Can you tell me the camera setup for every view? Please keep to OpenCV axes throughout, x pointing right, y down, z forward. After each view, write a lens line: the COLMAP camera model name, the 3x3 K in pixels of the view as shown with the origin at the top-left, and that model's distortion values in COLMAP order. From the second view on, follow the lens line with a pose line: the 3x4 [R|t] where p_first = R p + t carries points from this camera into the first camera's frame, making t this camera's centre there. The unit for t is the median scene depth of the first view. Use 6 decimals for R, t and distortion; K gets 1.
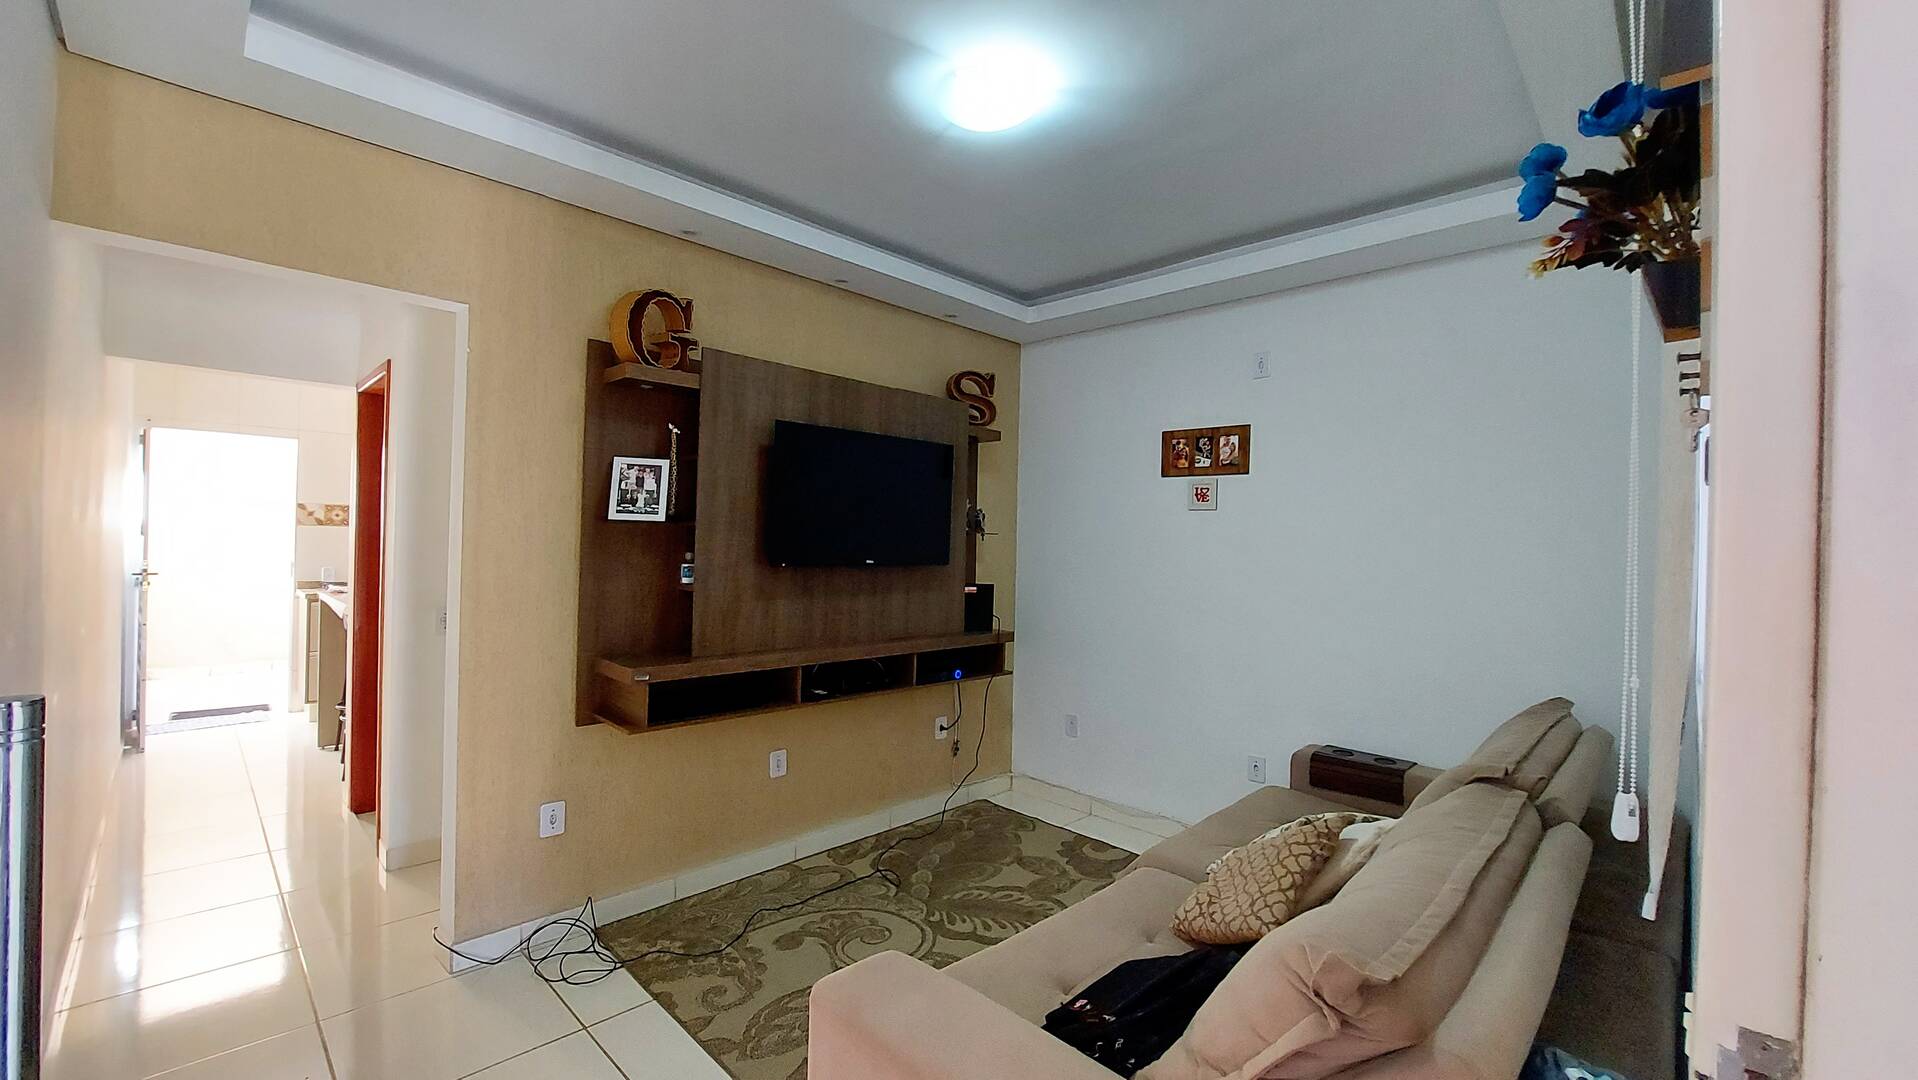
lens RADIAL K [[781.8, 0, 973.9], [0, 781.8, 536.5], [0, 0, 1]] dist [-0.017444, -0.000528]
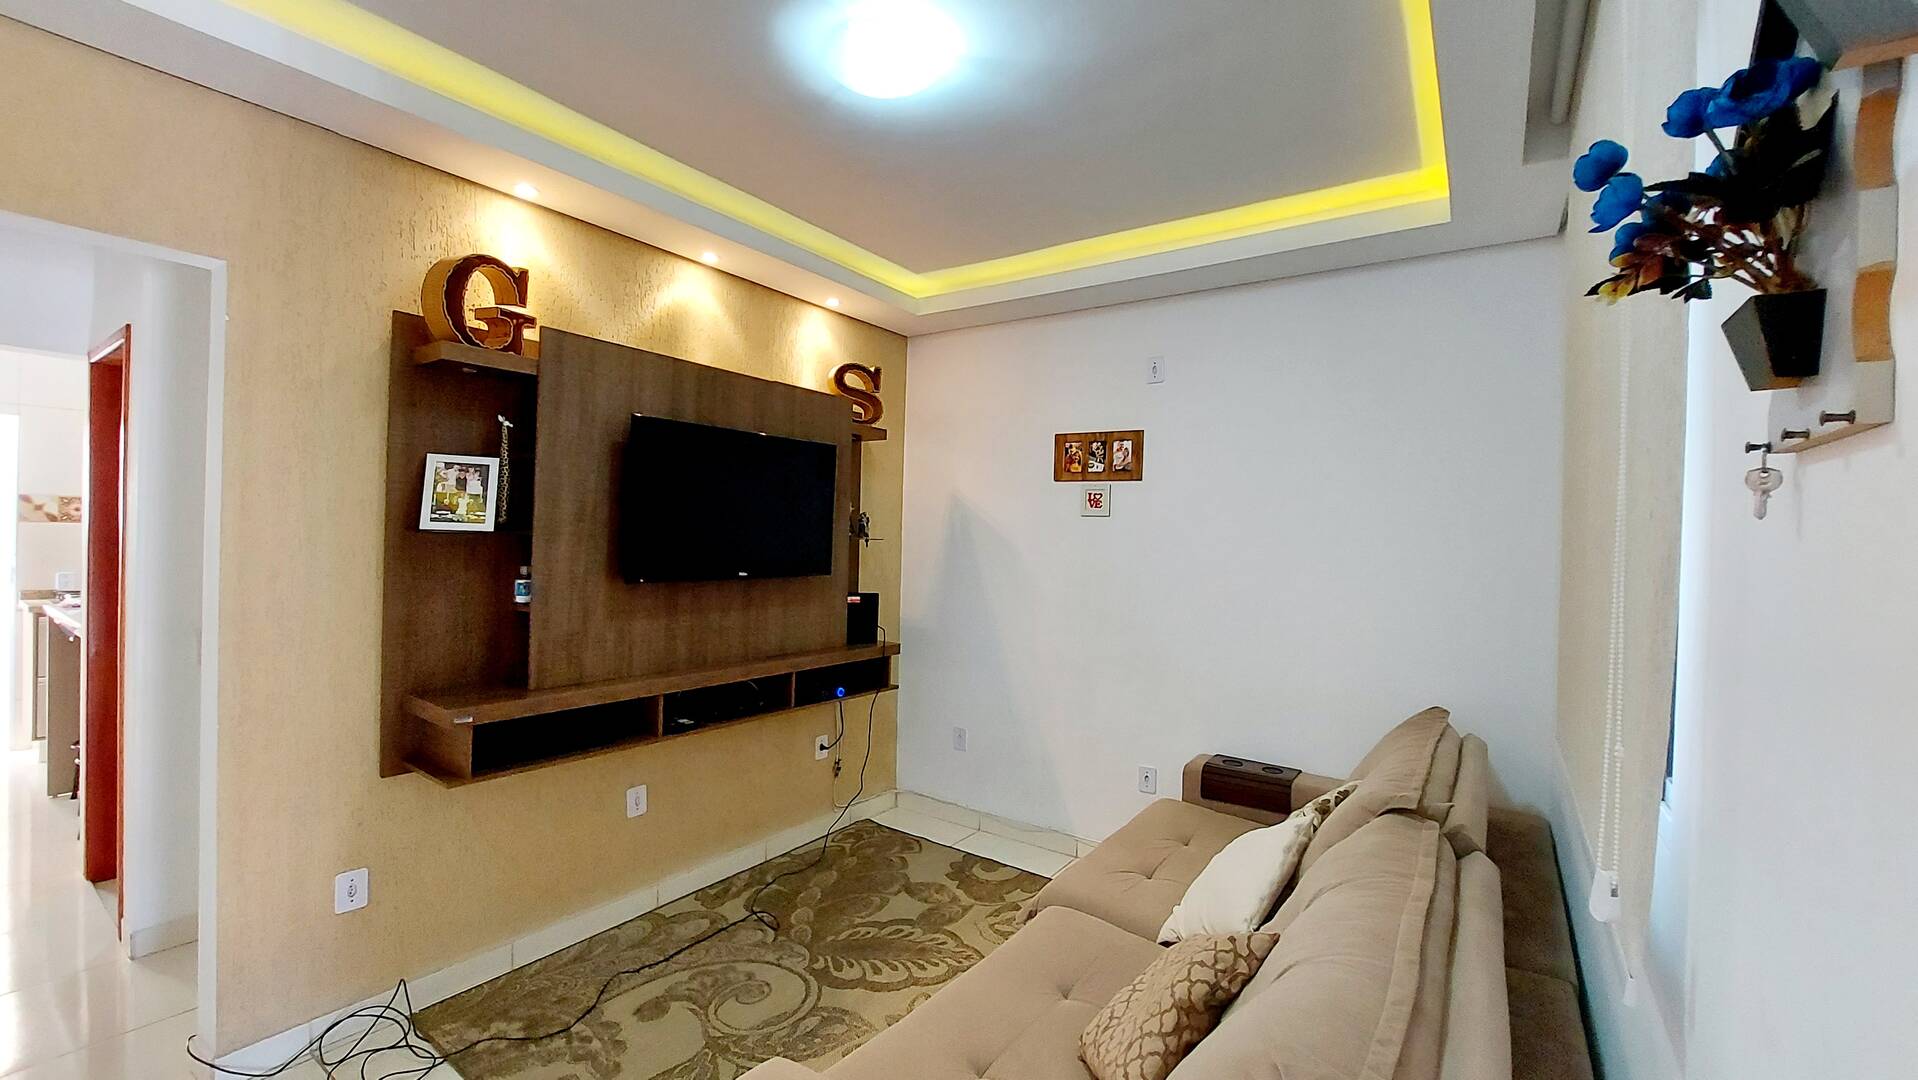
lens RADIAL K [[781.8, 0, 979.1], [0, 781.8, 543.2], [0, 0, 1]] dist [-0.017444, -0.000528]
pose [[0.985511, 0.000844, 0.169610, -0.018289], [-0.004778, 0.999729, 0.022787, -0.025704], [-0.169544, -0.023267, 0.985248, 0.072559]]
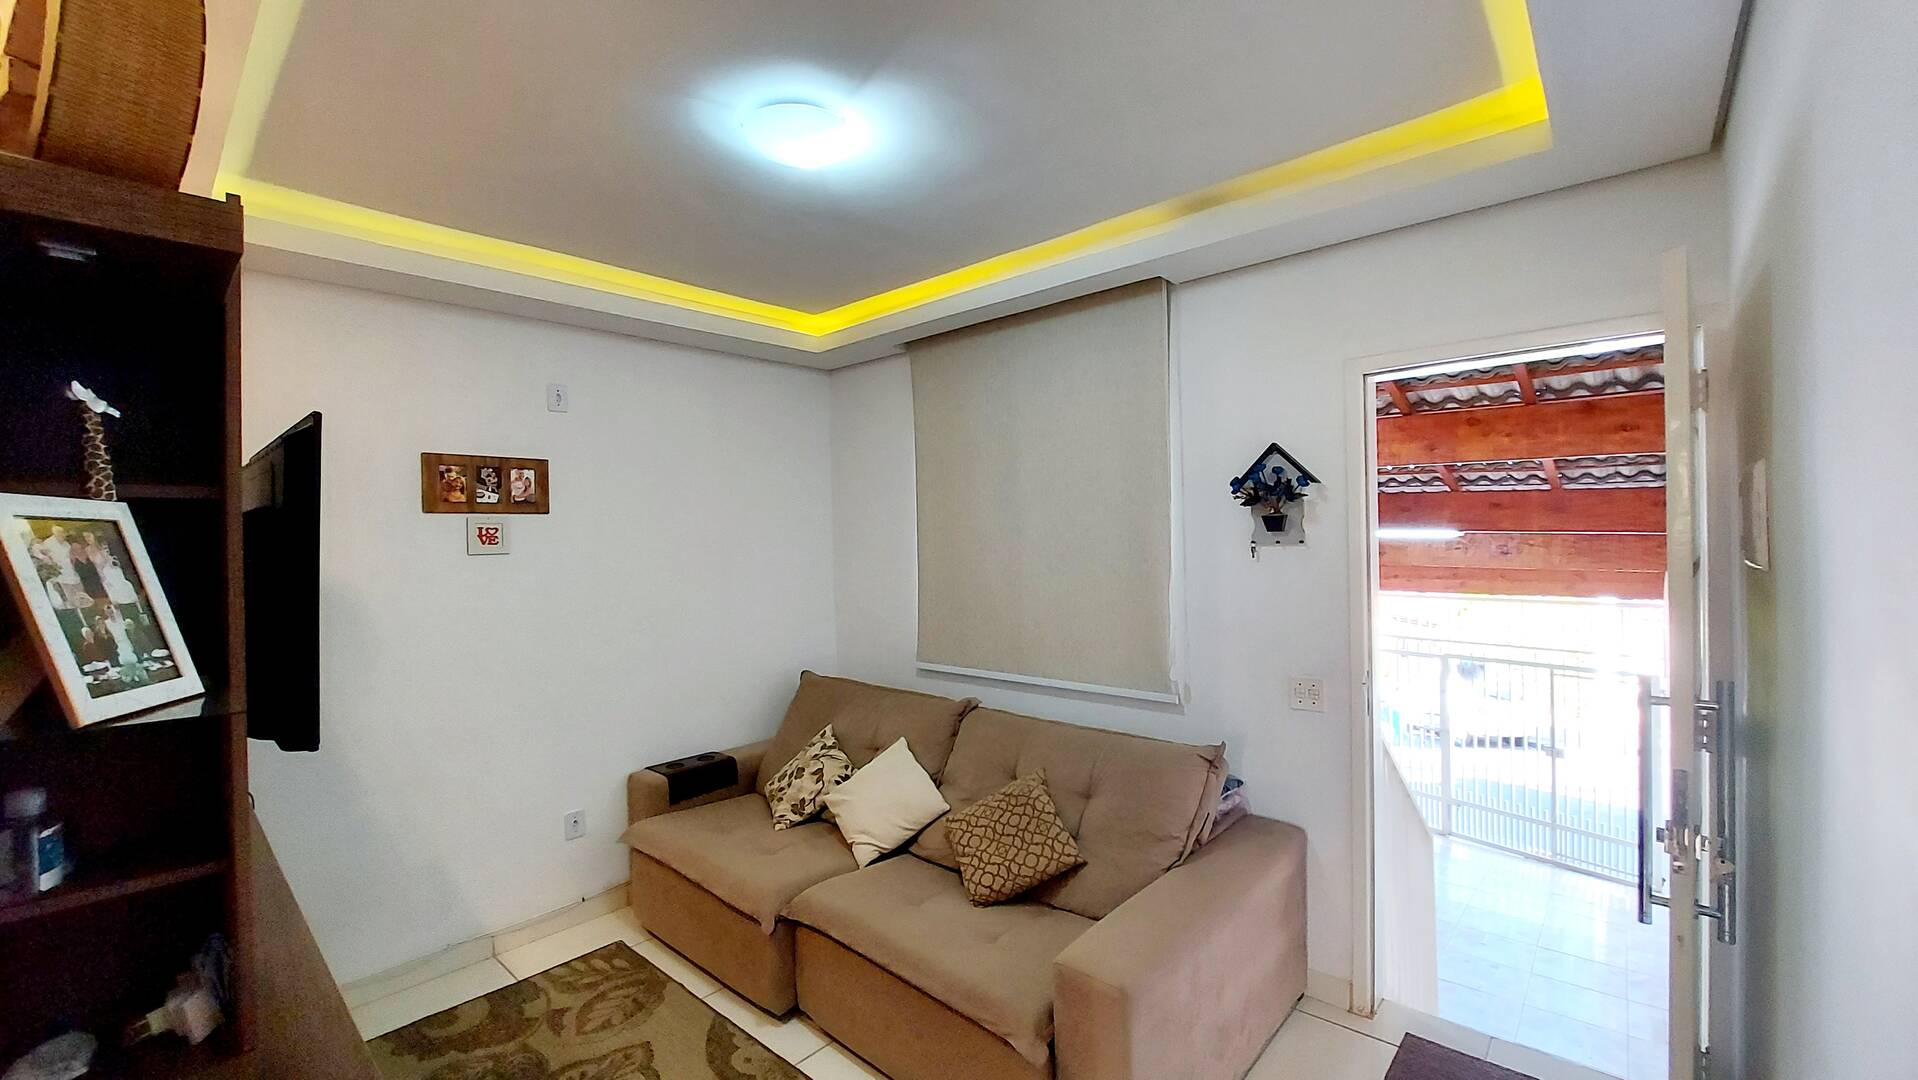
lens RADIAL K [[781.8, 0, 969.8], [0, 781.8, 541.9], [0, 0, 1]] dist [-0.017444, -0.000528]
pose [[-0.055084, -0.034336, 0.997891, -0.665349], [0.013015, 0.999299, 0.035103, -0.081798], [-0.998397, 0.014921, -0.054599, 0.621041]]
